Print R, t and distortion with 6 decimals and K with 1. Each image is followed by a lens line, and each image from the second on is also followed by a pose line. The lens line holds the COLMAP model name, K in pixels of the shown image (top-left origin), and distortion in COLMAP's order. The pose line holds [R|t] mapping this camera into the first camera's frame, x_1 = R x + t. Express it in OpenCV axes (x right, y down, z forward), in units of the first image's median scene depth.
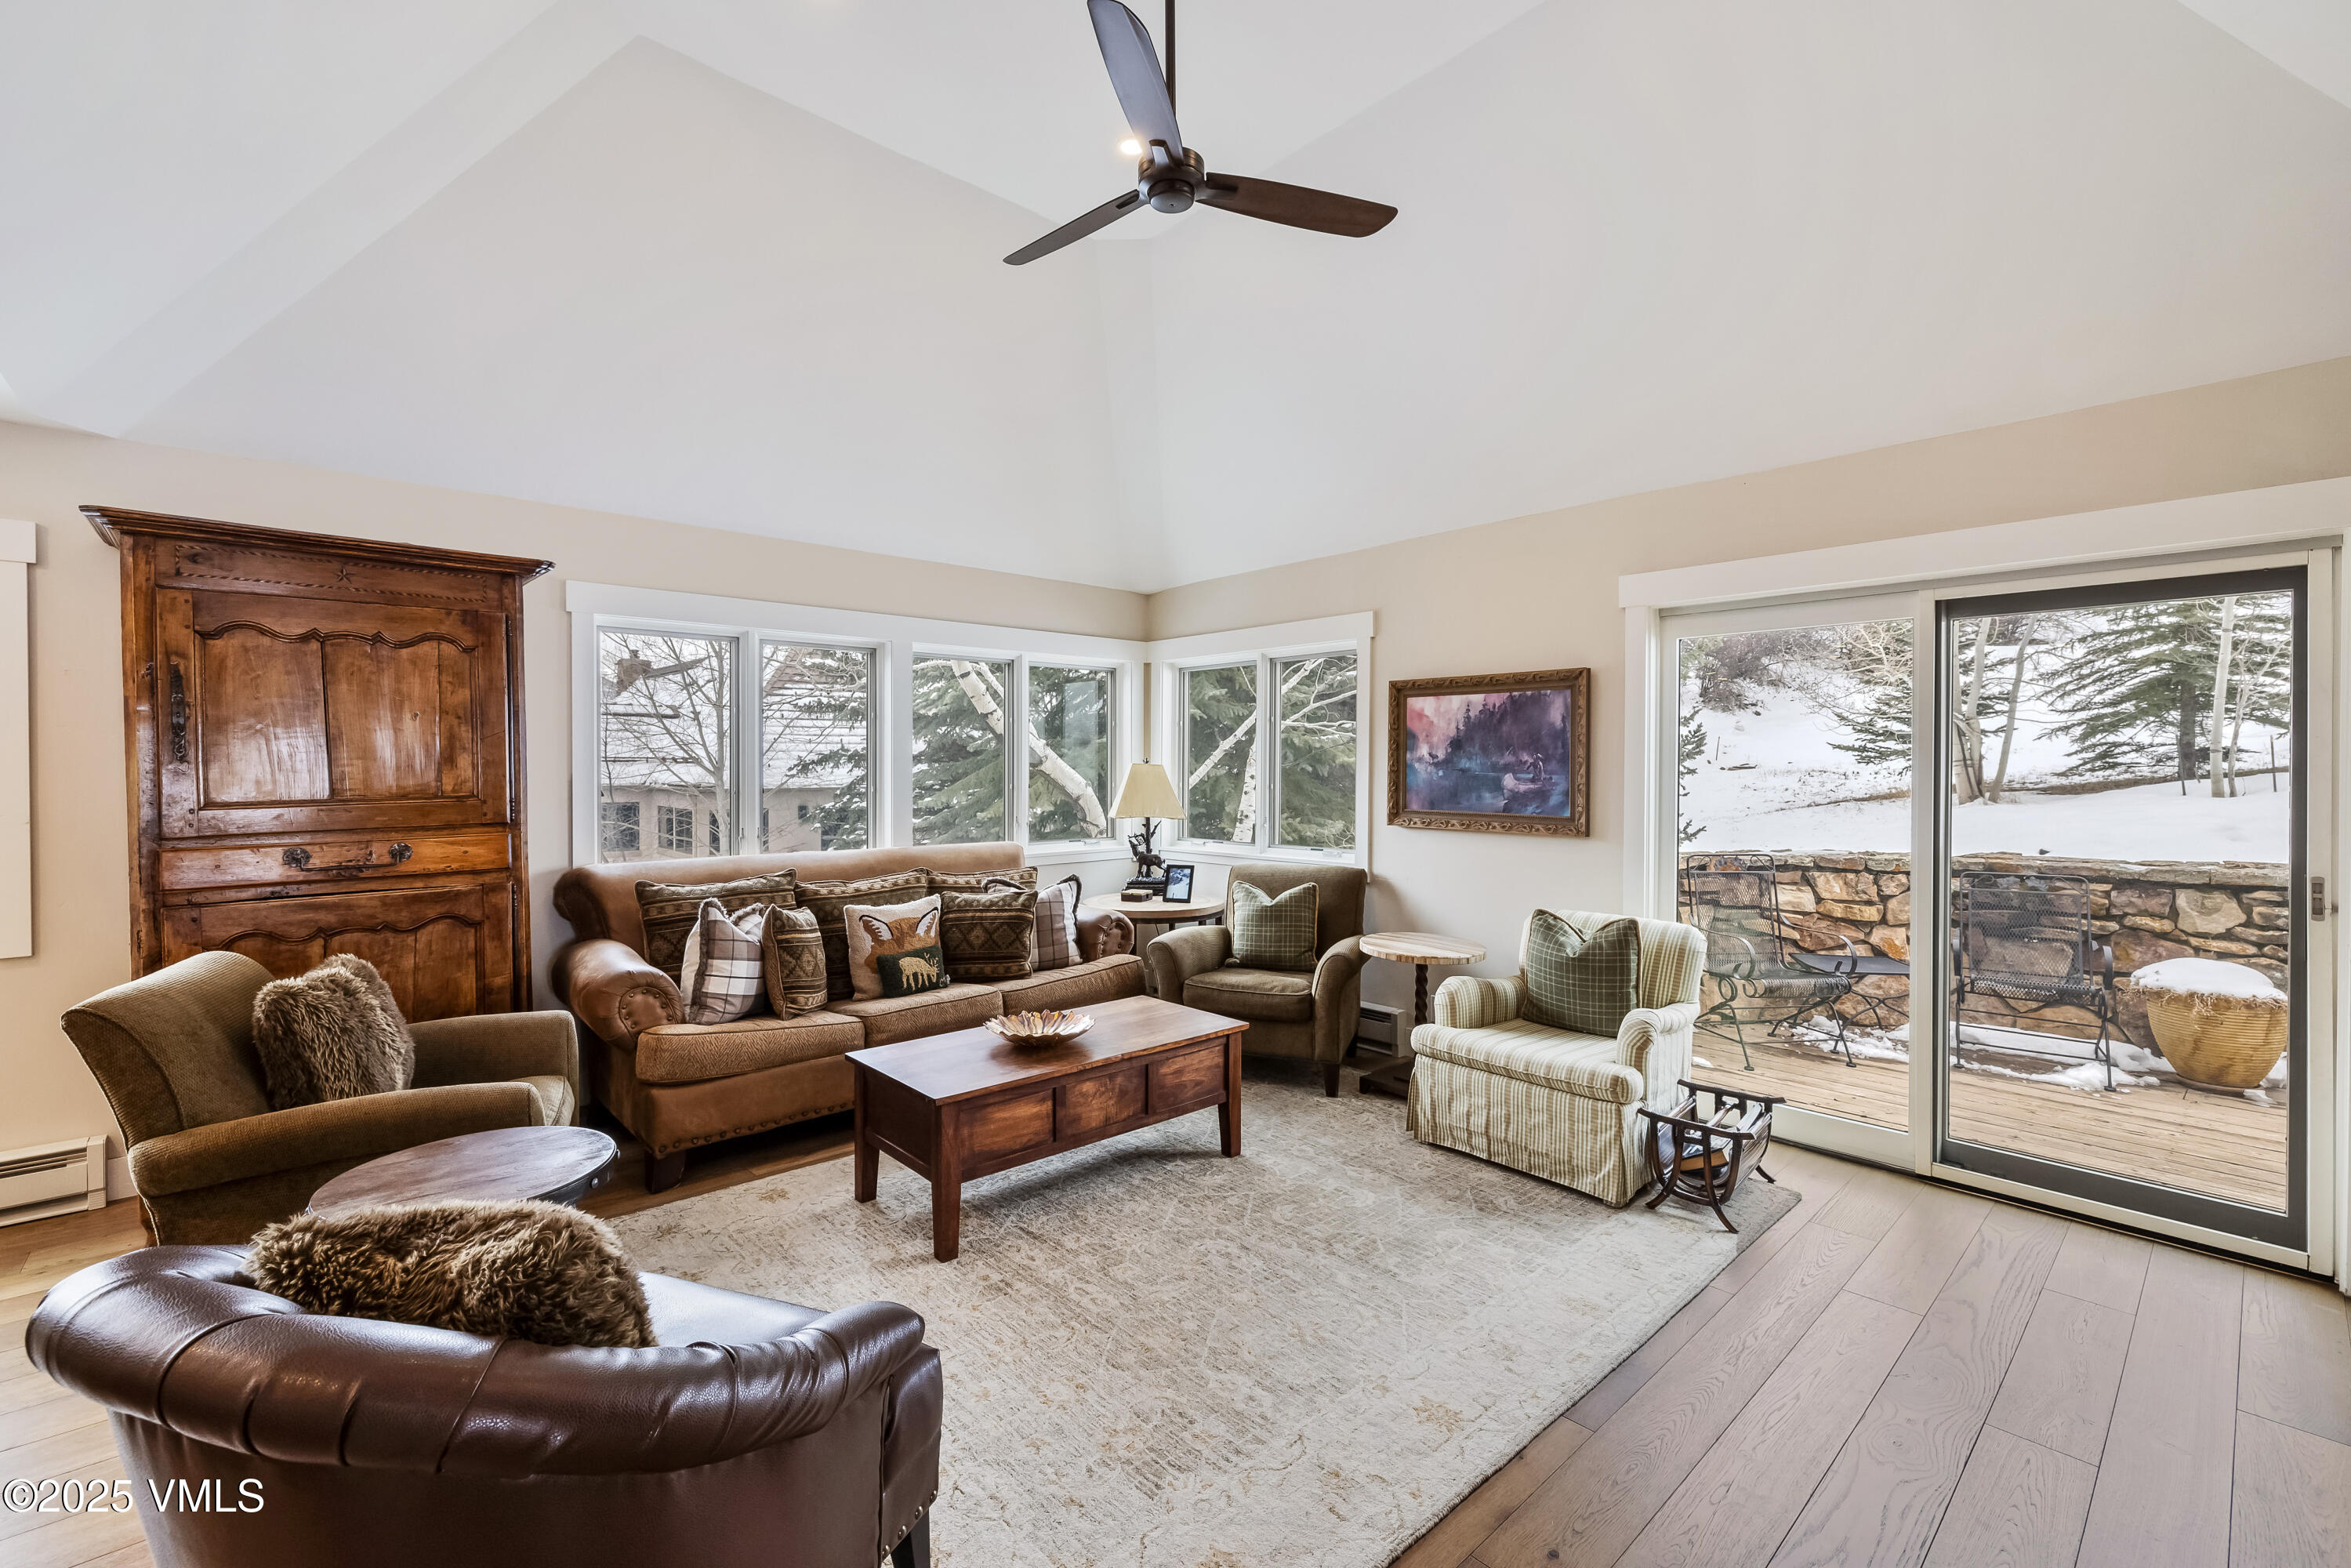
lens RADIAL K [[1008.6, 0, 1171.1], [0, 1008.6, 776.1], [0, 0, 1]] dist [0.000656, 0.000365]
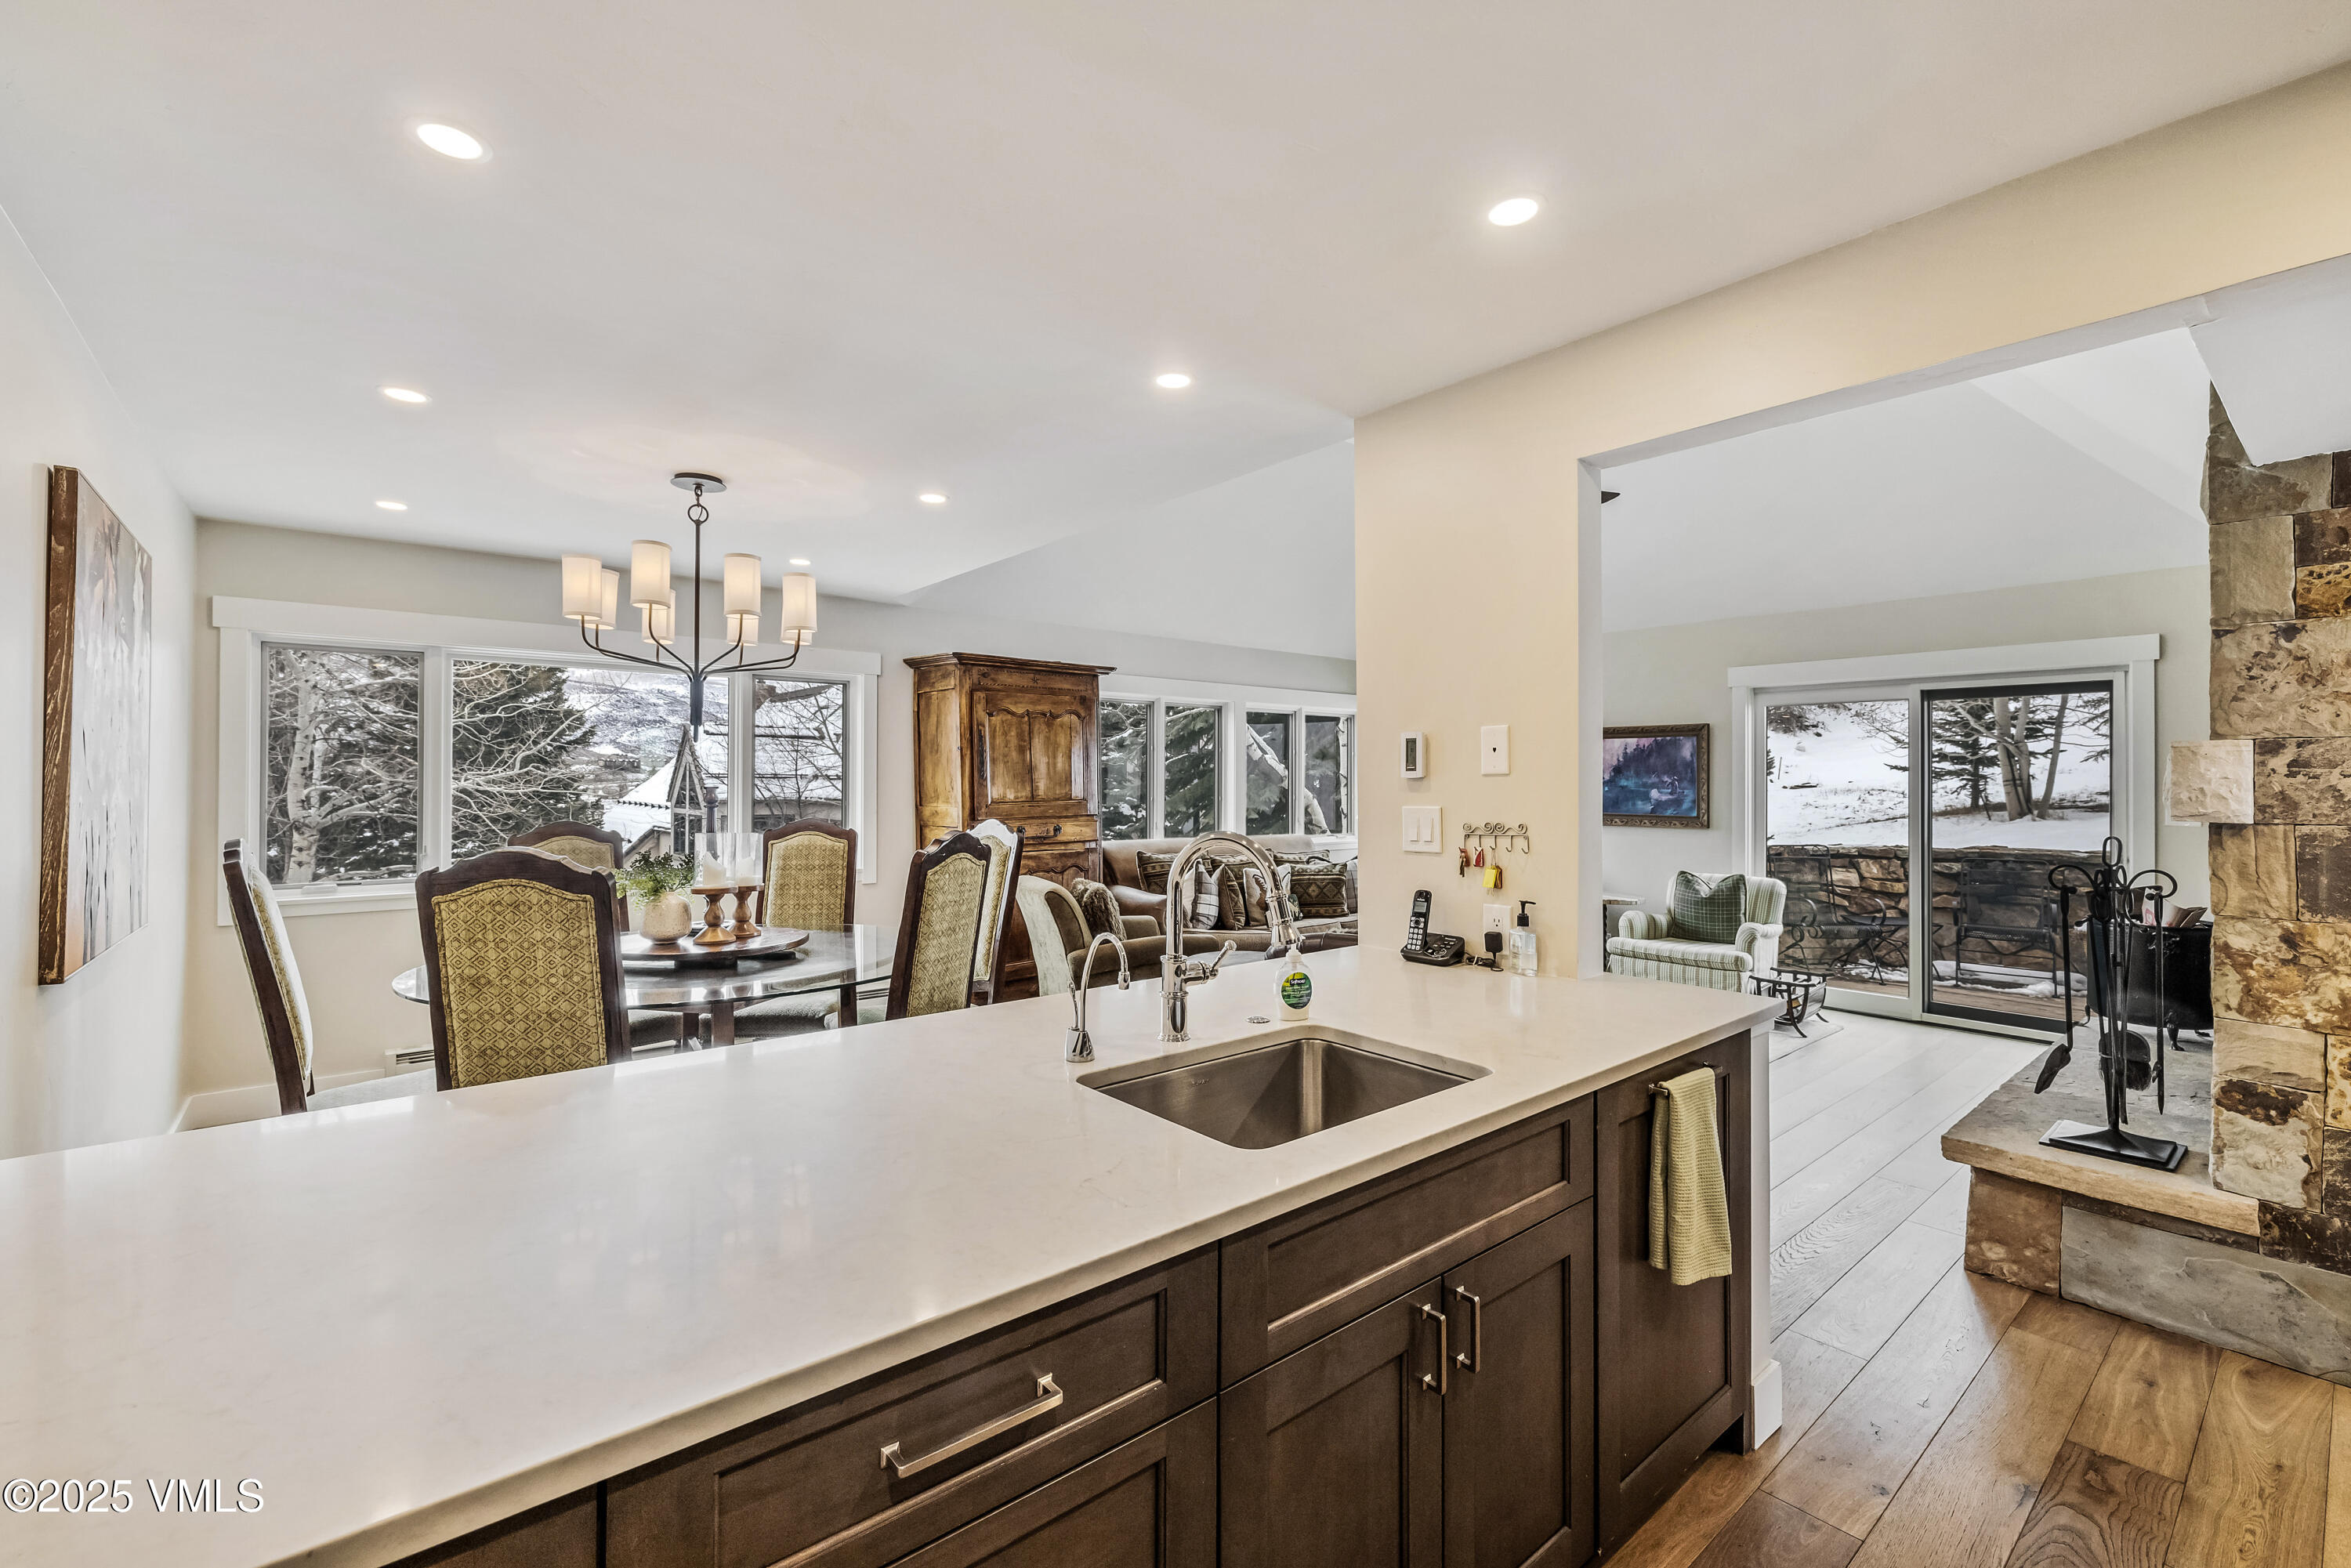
lens RADIAL K [[1008.5, 0, 1171.7], [0, 1008.5, 779.0], [0, 0, 1]] dist [0.000656, 0.000365]
pose [[0.999024, 0.002189, -0.044108, -0.321604], [-0.002829, 0.999891, -0.014465, 0.006245], [0.044072, 0.014576, 0.998922, -0.559114]]
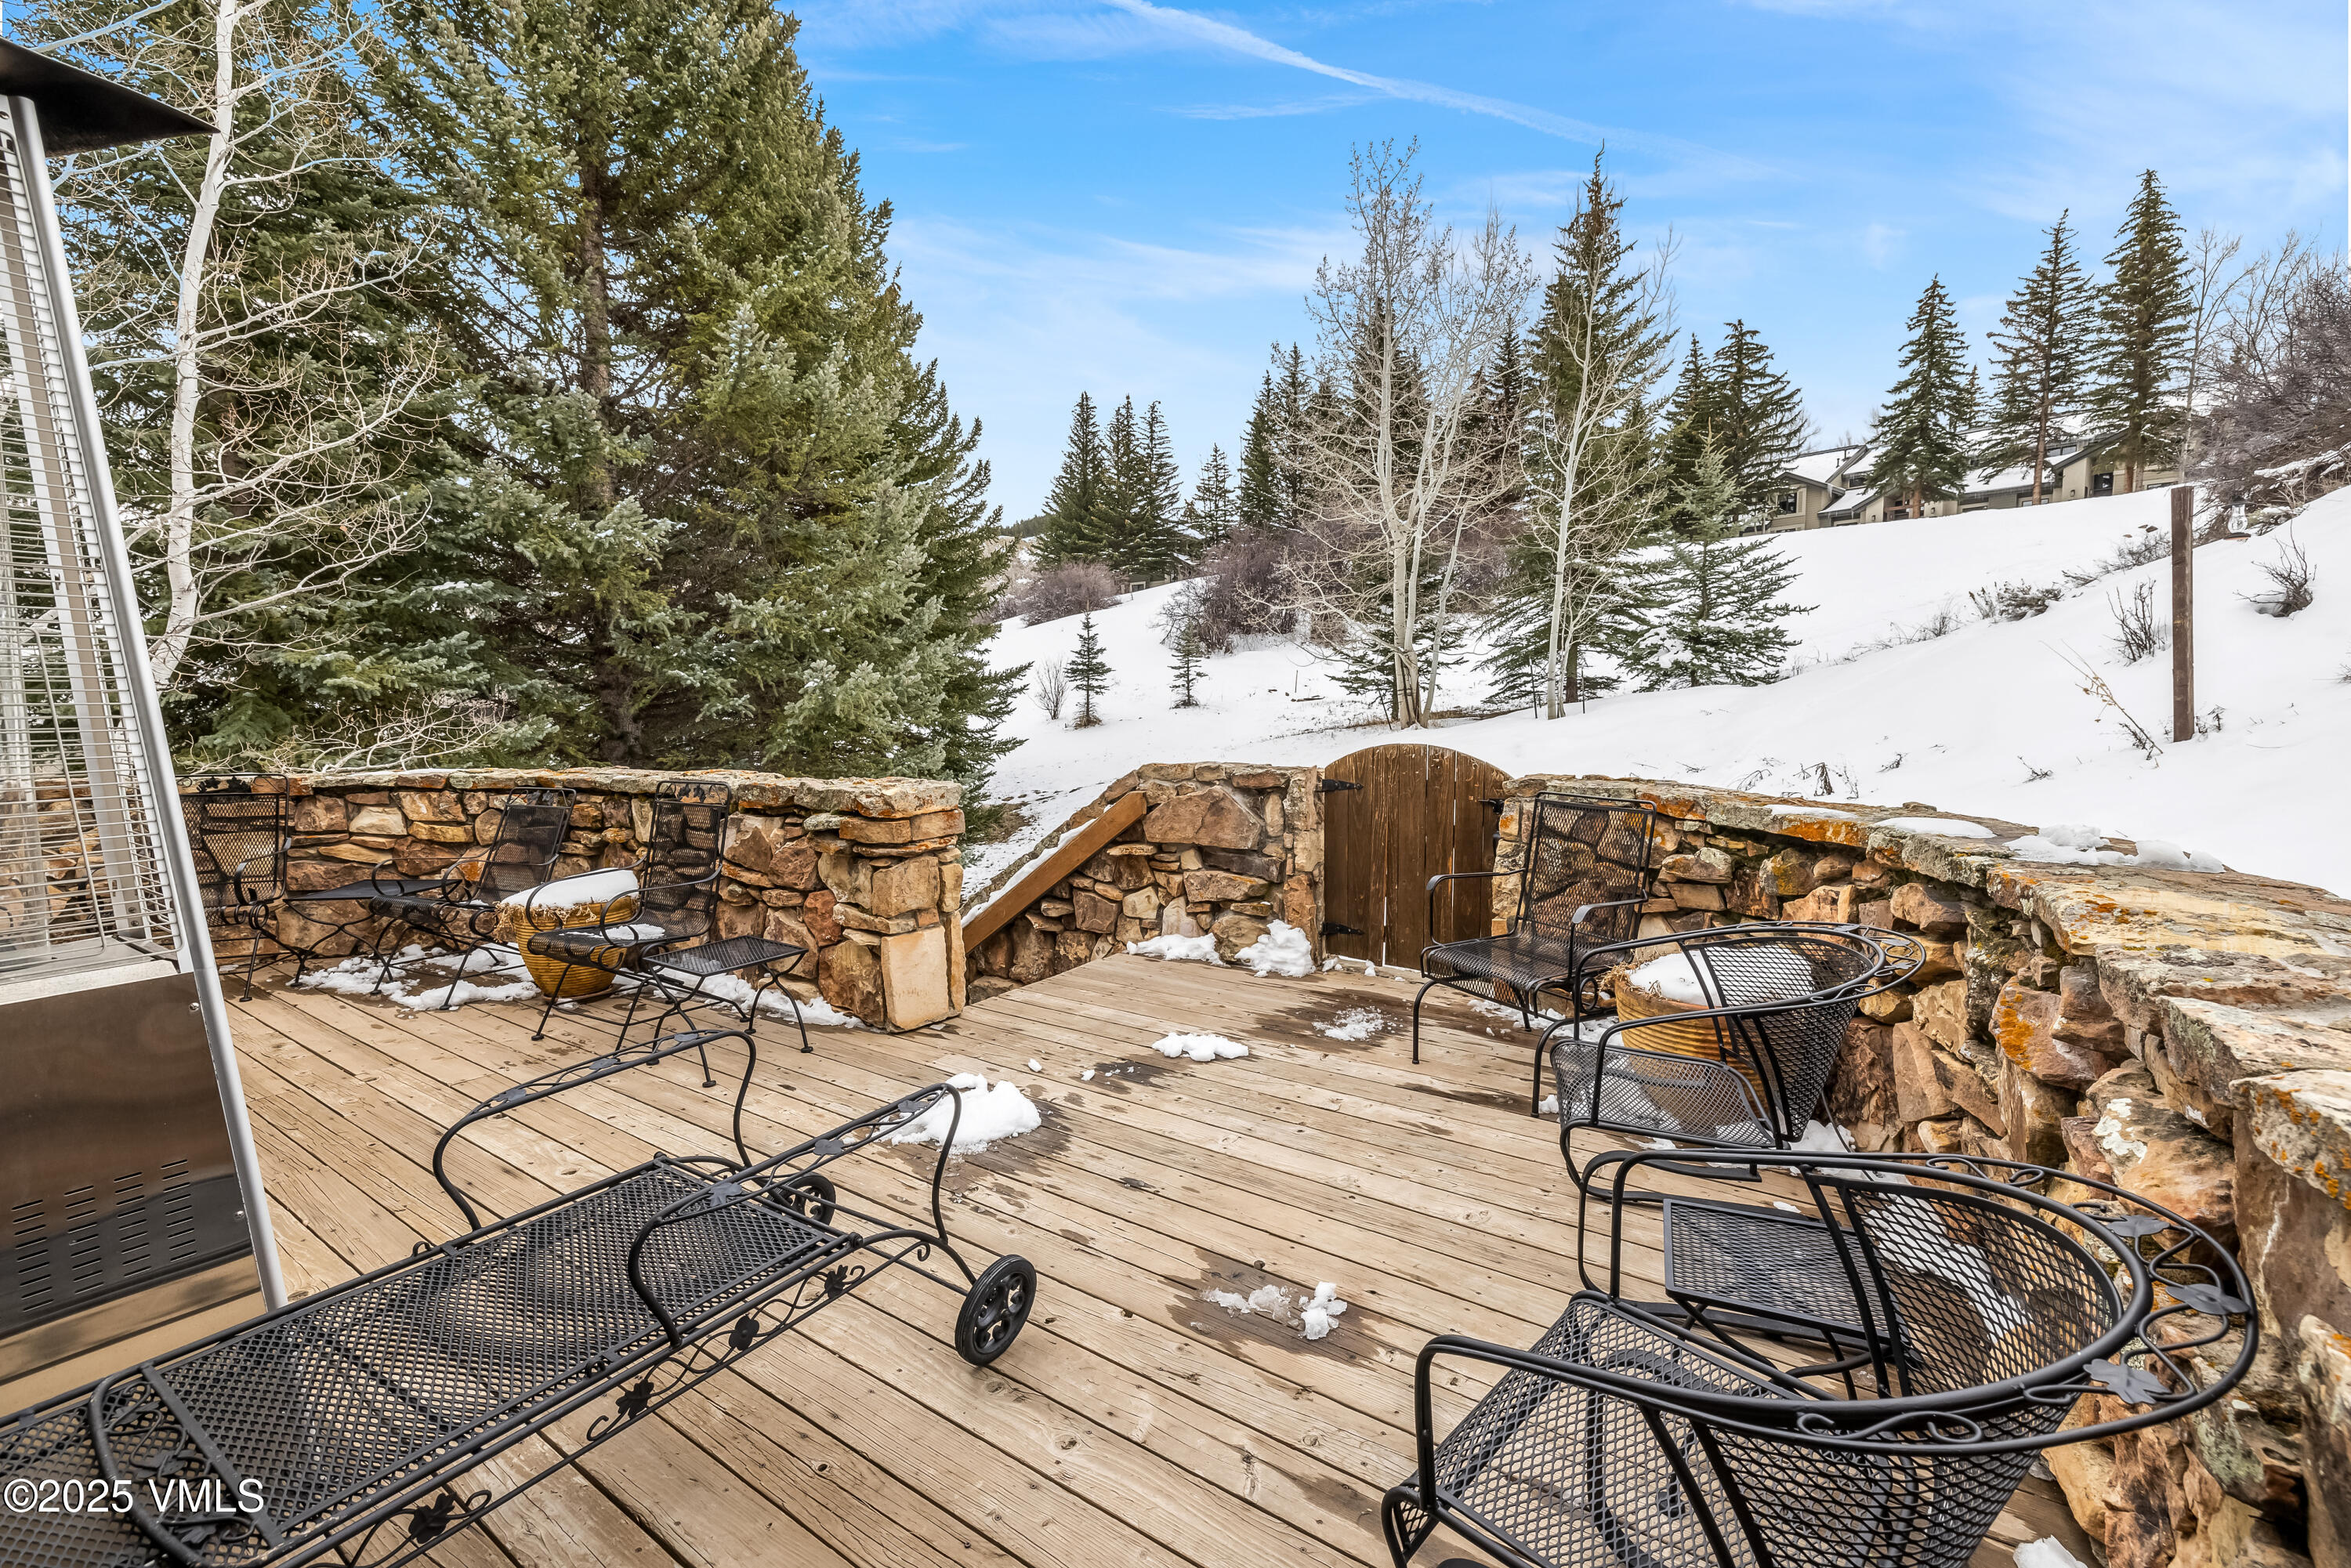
lens RADIAL K [[1008.5, 0, 1190.5], [0, 1008.5, 788.2], [0, 0, 1]] dist [0.000656, 0.000365]
pose [[0.966330, -0.025778, 0.256013, 1.314129], [0.006258, 0.997029, 0.076770, 0.029431], [-0.257231, -0.072583, 0.963620, -0.096059]]
